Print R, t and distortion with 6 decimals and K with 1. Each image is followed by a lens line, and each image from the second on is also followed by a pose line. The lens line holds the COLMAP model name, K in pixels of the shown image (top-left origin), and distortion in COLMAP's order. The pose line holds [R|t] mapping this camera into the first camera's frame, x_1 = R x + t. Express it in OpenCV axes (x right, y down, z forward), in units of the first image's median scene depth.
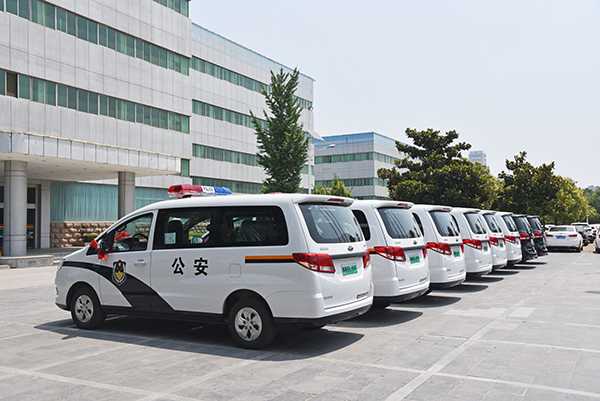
lens RADIAL K [[534.2, 0, 300.0], [0, 534.2, 200.5], [0, 0, 1]] dist [-0.006438, -0.002835]
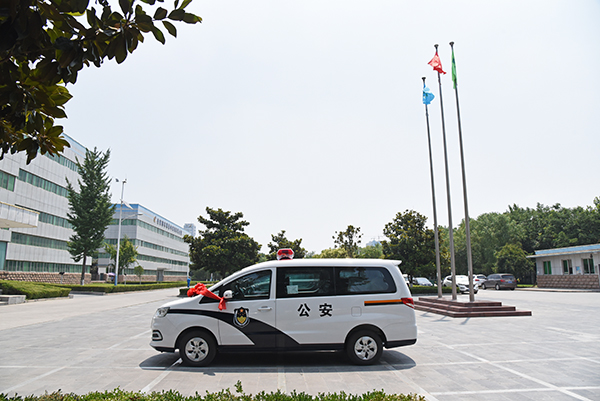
lens RADIAL K [[397.8, 0, 299.3], [0, 397.8, 211.3], [0, 0, 1]] dist [-0.108872, -0.000301]
pose [[0.852402, 0.096631, 0.513881, -0.703815], [-0.032990, 0.990756, -0.131581, 0.006963], [-0.521846, 0.095207, 0.847710, 0.130043]]
